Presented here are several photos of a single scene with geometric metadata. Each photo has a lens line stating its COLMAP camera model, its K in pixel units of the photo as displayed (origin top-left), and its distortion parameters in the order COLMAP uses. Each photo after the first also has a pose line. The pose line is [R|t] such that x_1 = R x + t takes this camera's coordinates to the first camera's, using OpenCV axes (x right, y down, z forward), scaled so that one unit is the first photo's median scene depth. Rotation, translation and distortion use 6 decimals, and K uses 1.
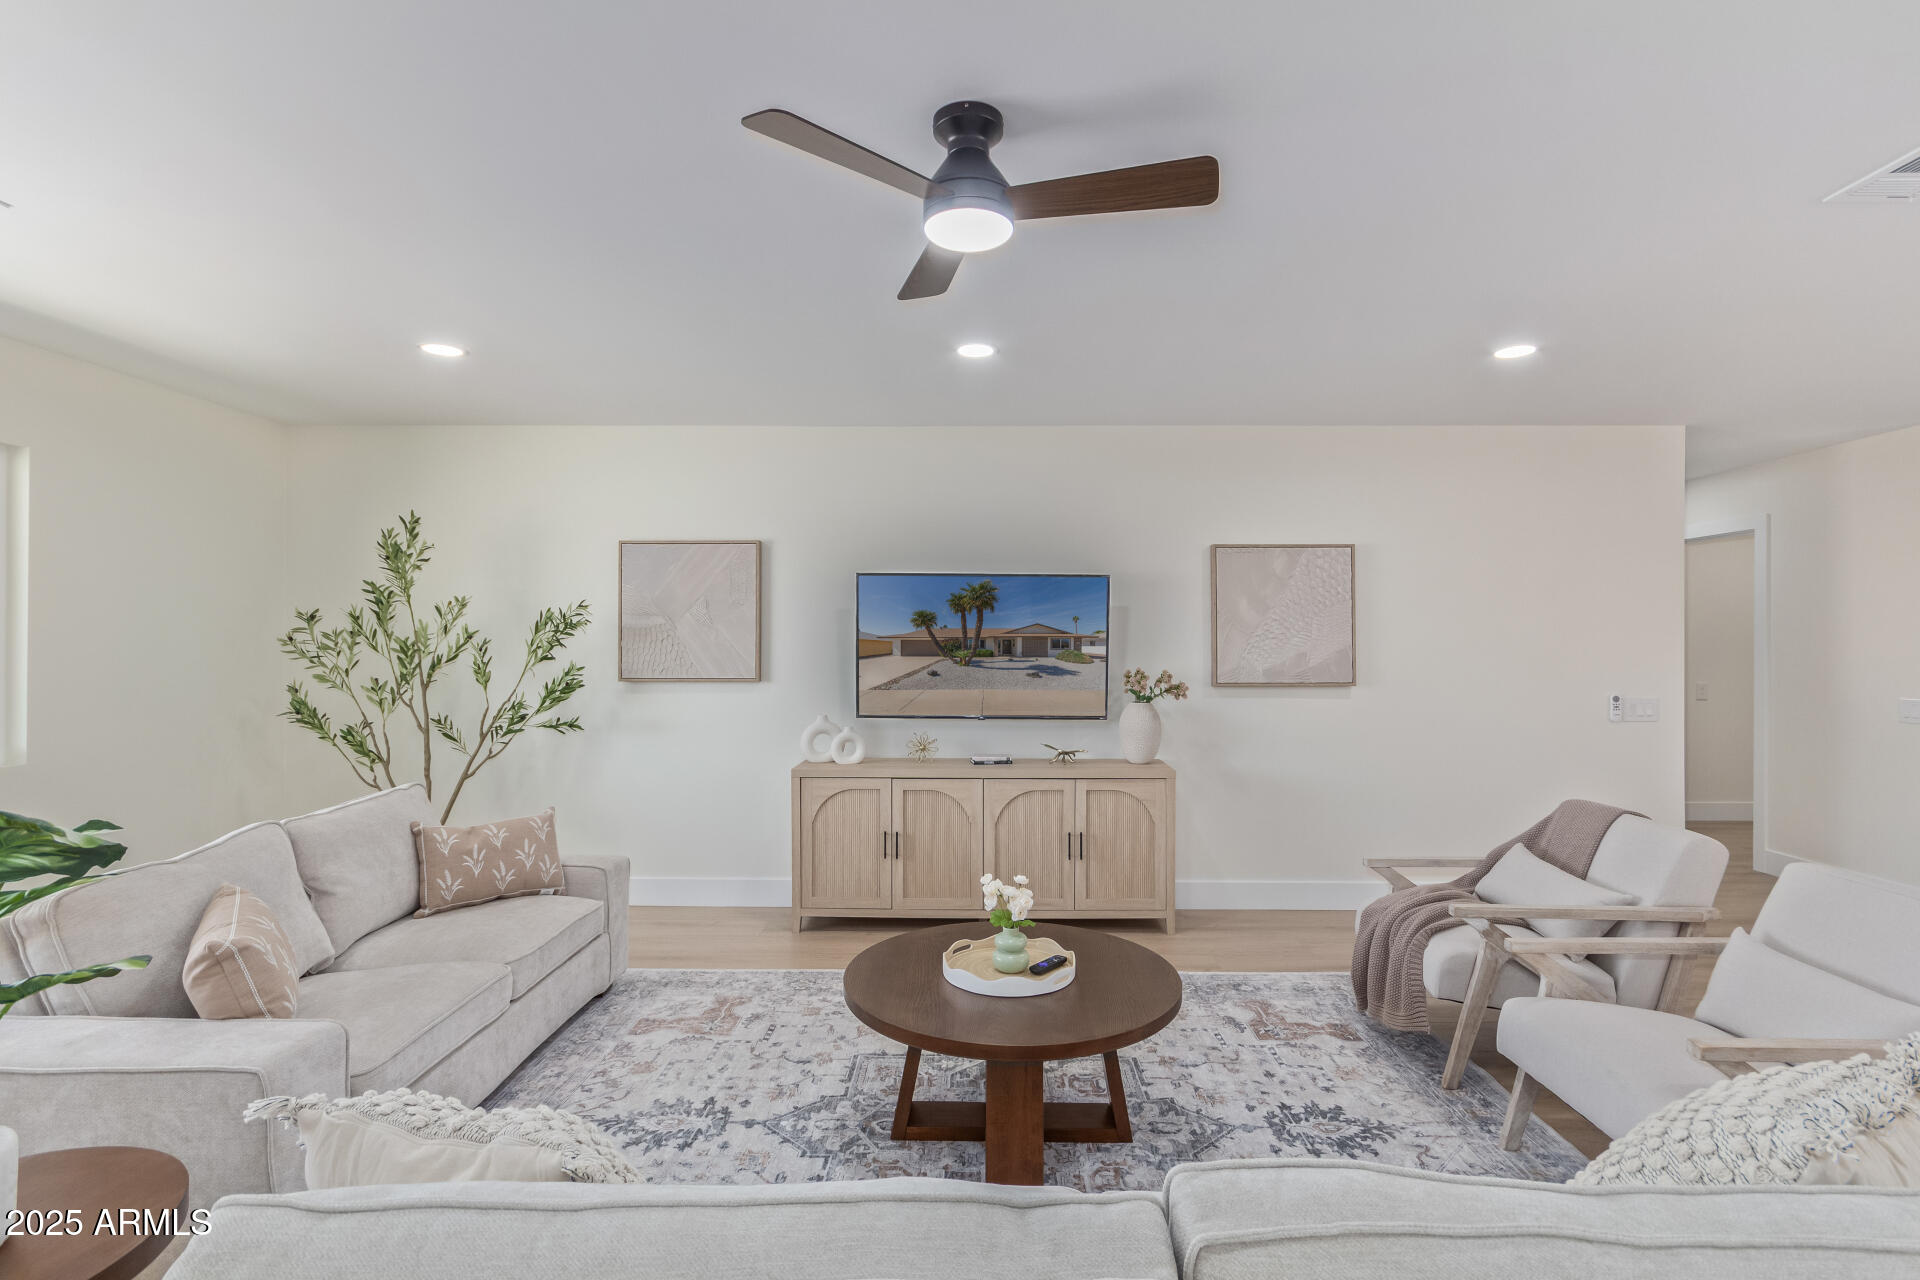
lens RADIAL K [[909.6, 0, 972.0], [0, 909.6, 651.5], [0, 0, 1]] dist [-0.008632, 0.006115]
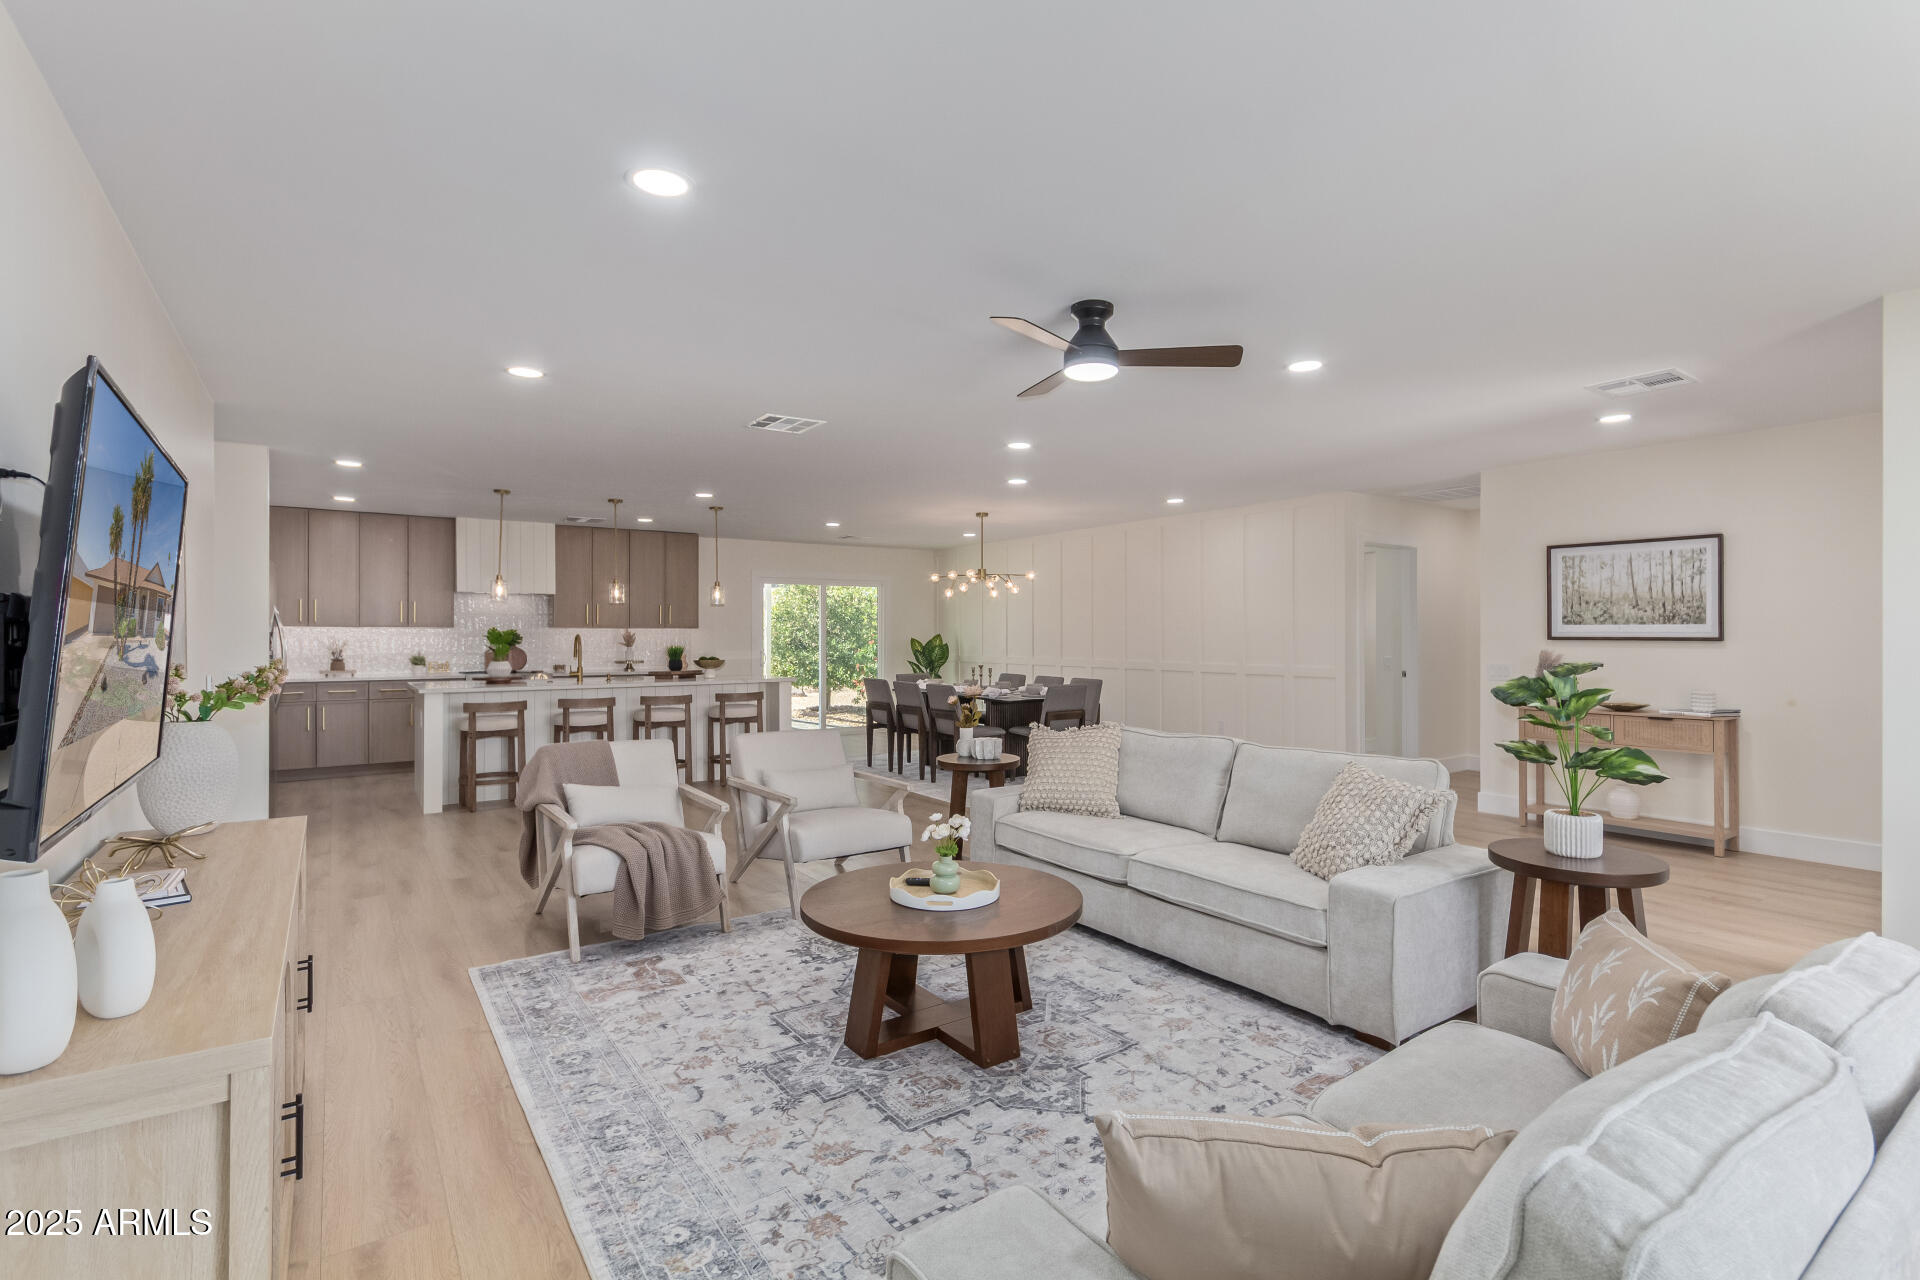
lens RADIAL K [[909.6, 0, 972.3], [0, 909.6, 635.3], [0, 0, 1]] dist [-0.008632, 0.006115]
pose [[-0.587788, -0.003649, 0.809007, -0.534694], [0.004386, 0.999961, 0.007697, 0.000542], [-0.809003, 0.008073, -0.587749, 0.941292]]
